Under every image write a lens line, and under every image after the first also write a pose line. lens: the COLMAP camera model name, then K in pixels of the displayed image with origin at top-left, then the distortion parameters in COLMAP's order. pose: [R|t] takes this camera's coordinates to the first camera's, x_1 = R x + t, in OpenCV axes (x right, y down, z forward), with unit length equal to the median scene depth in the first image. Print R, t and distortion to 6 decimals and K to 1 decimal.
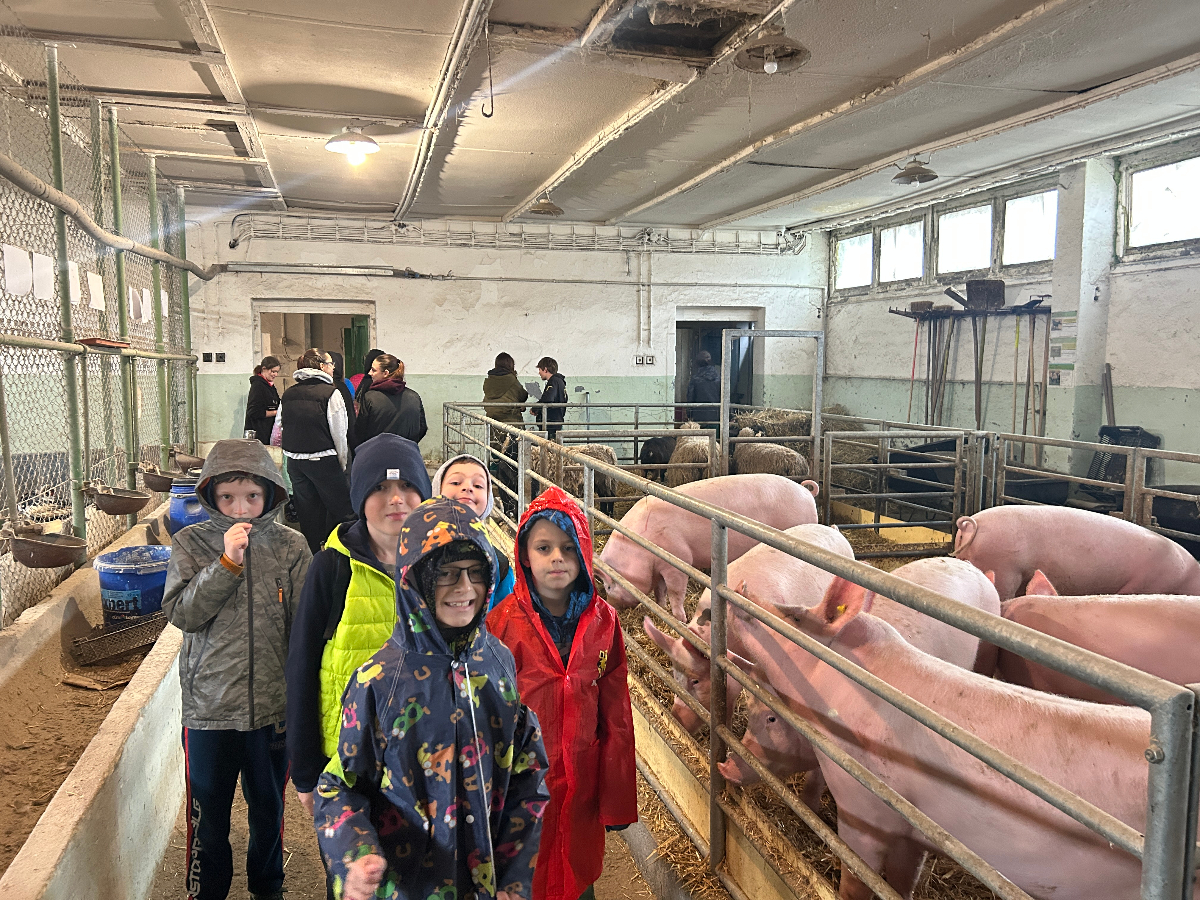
lens RADIAL K [[912.5, 0, 593.9], [0, 912.5, 440.8], [0, 0, 1]] dist [0.065228, -0.062834]
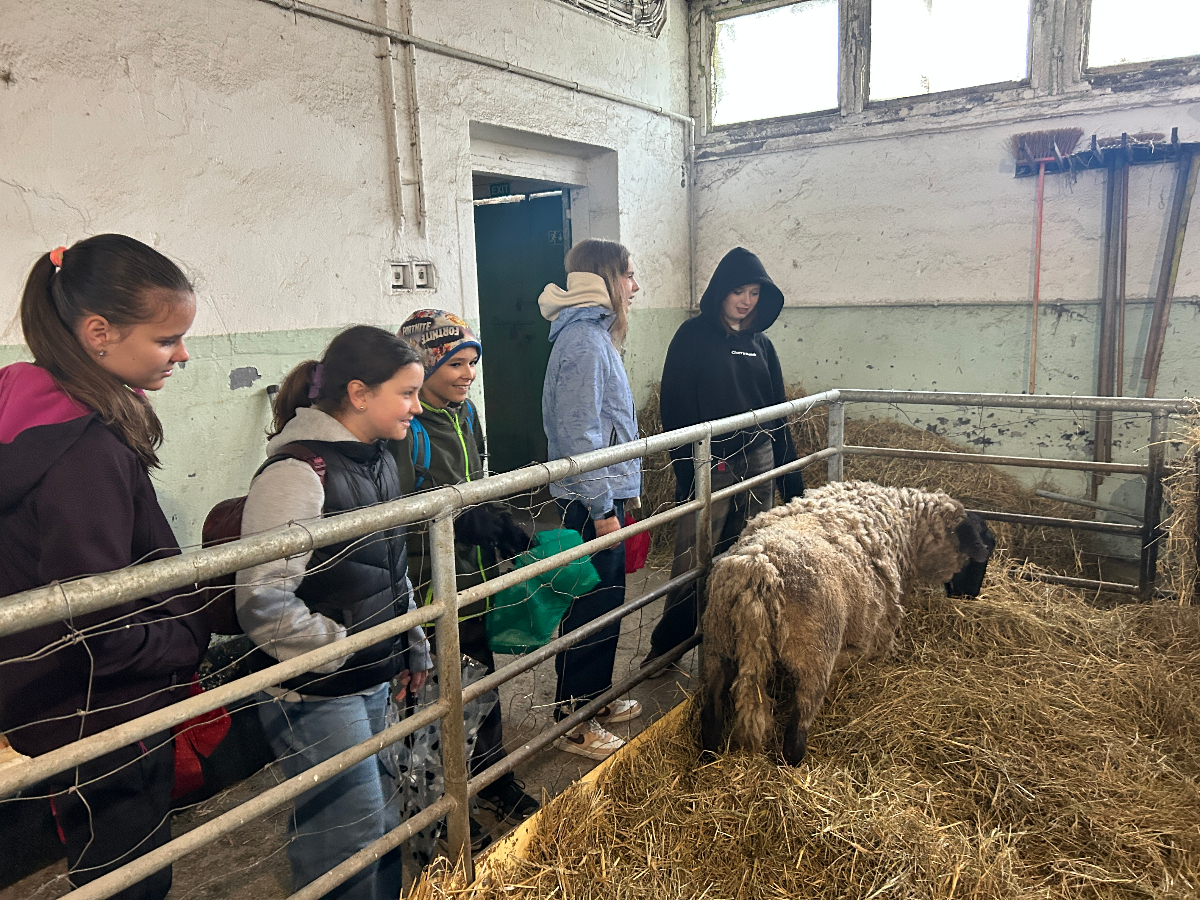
lens RADIAL K [[904.9, 0, 591.2], [0, 904.9, 453.9], [0, 0, 1]] dist [0.048824, -0.050673]
pose [[0.763320, -0.135000, 0.631758, -0.136006], [0.089022, 0.990573, 0.104114, -0.060442], [-0.639858, -0.023232, 0.768142, 0.813434]]
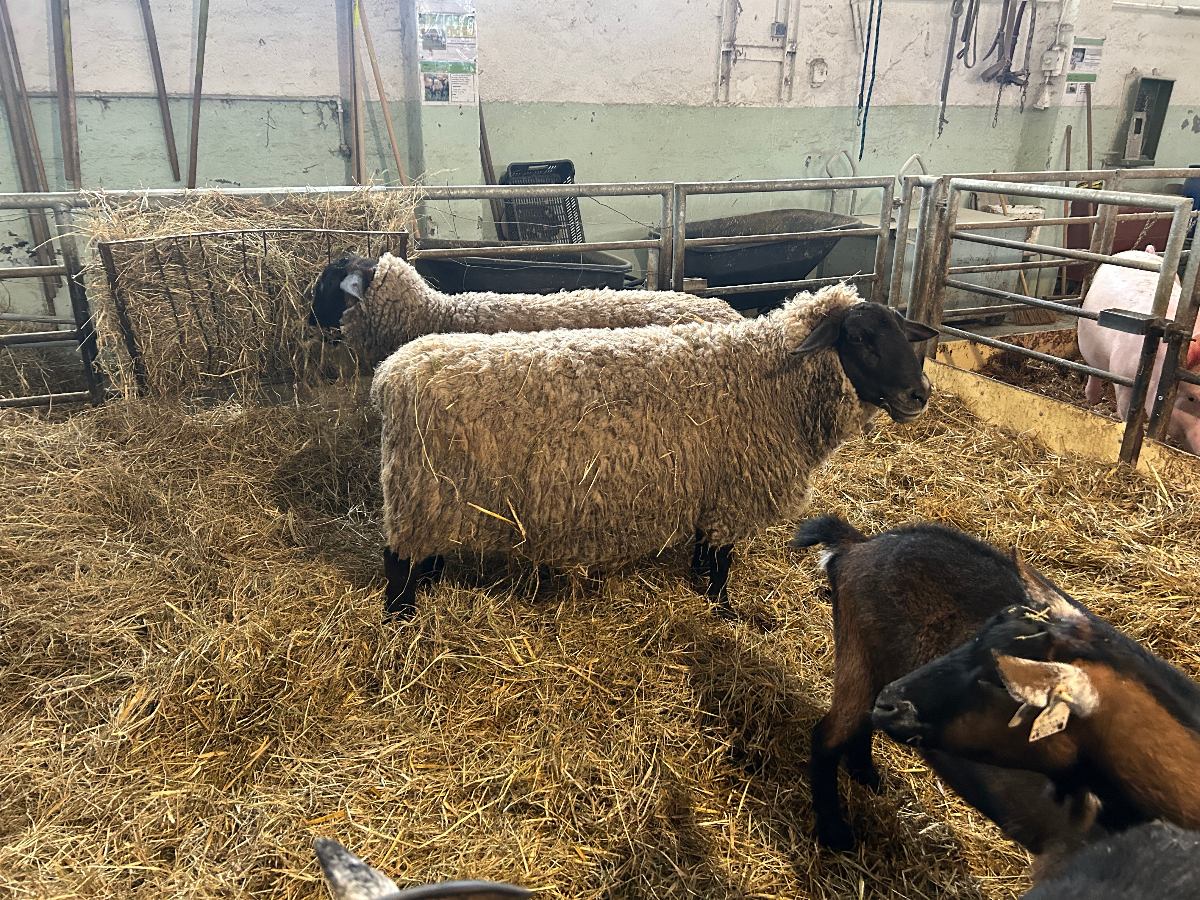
lens RADIAL K [[904.9, 0, 591.2], [0, 904.9, 453.9], [0, 0, 1]] dist [0.048824, -0.050673]
pose [[-0.135320, -0.363539, 0.921699, -0.117830], [0.070019, 0.924420, 0.374892, -0.051240], [-0.988325, 0.115267, -0.099638, 0.799617]]
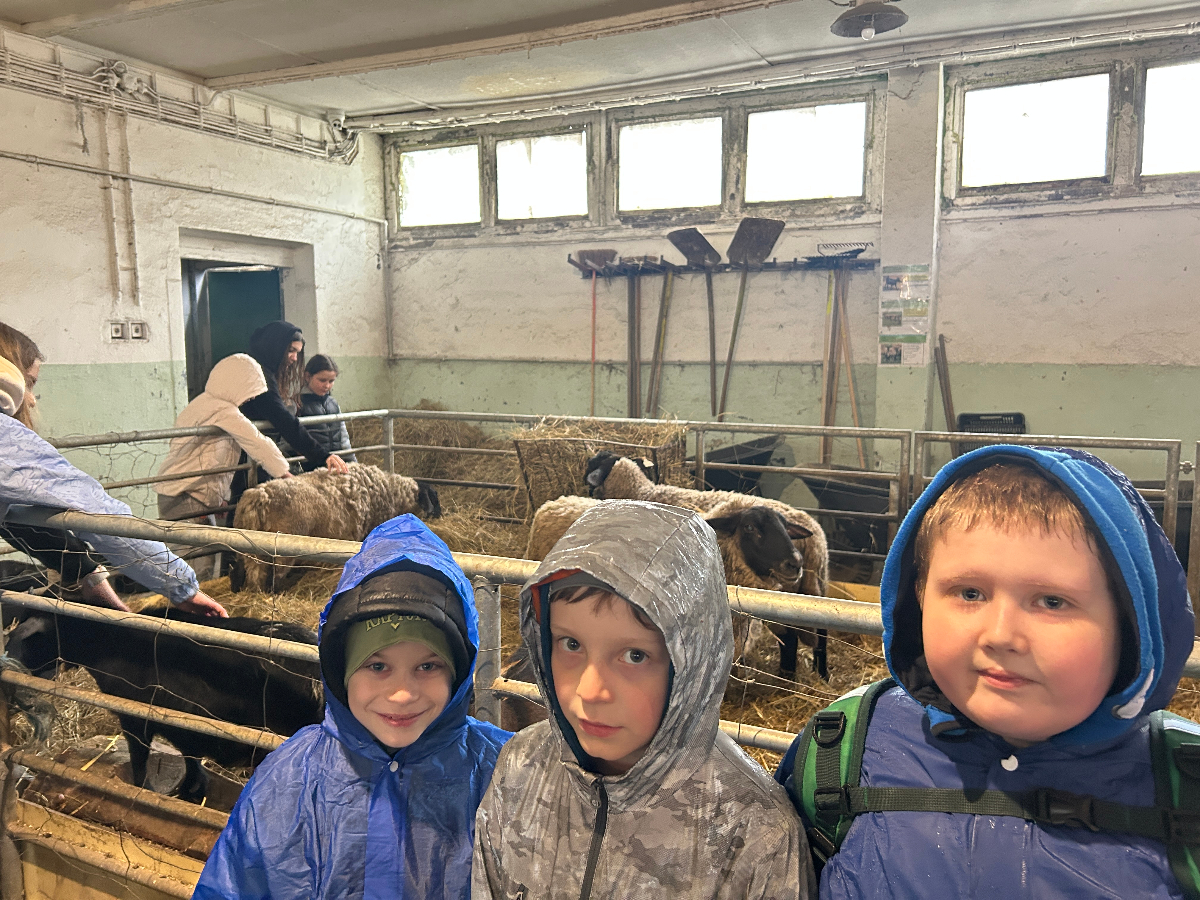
lens RADIAL K [[915.8, 0, 604.4], [0, 915.8, 456.1], [0, 0, 1]] dist [0.051934, -0.058501]
pose [[0.663885, -0.094819, 0.741799, -0.180173], [0.068508, 0.995470, 0.065932, -0.041182], [-0.744690, 0.007048, 0.667373, 0.545364]]
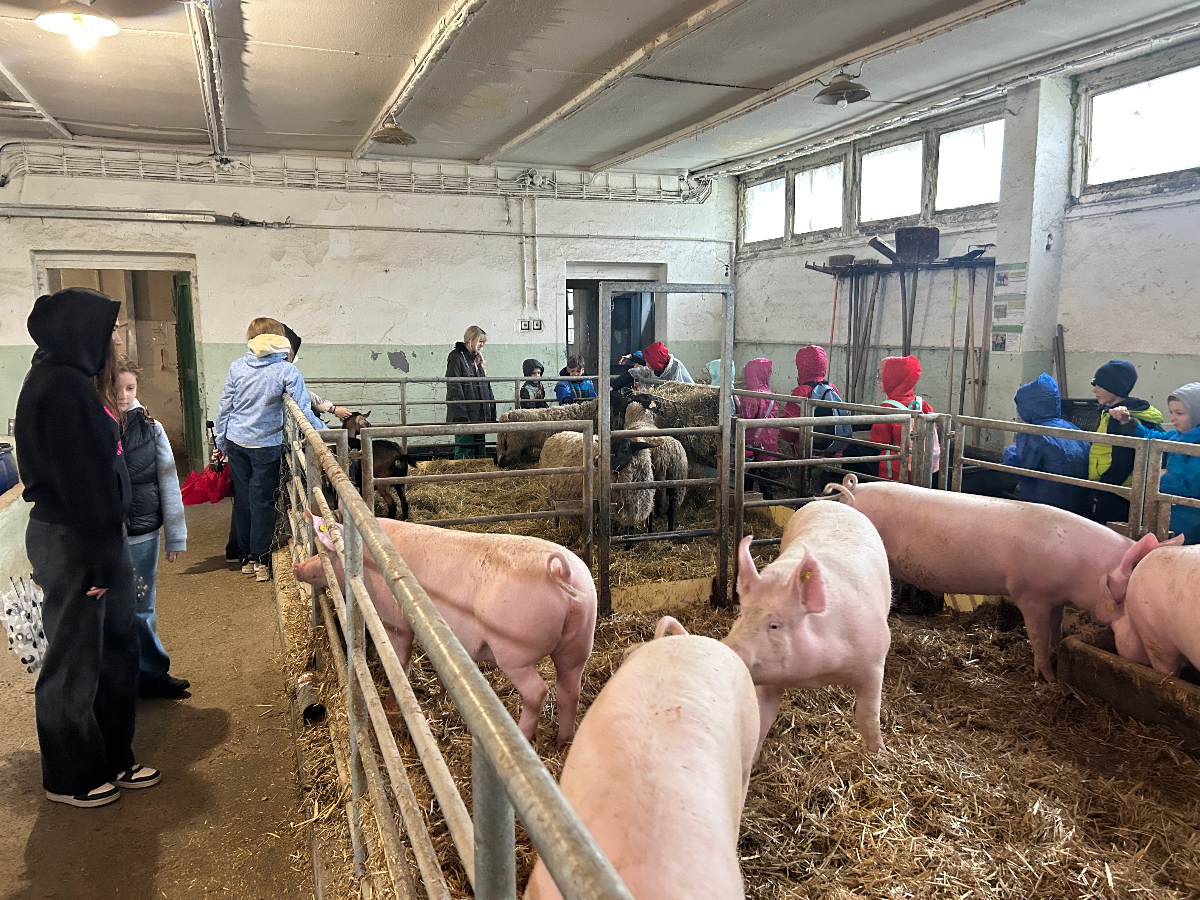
lens RADIAL K [[904.9, 0, 591.2], [0, 904.9, 453.9], [0, 0, 1]] dist [0.048824, -0.050673]
pose [[0.995567, -0.020583, 0.091777, 0.037360], [0.015669, 0.998421, 0.053947, -0.013706], [-0.092743, -0.052270, 0.994317, 0.157804]]
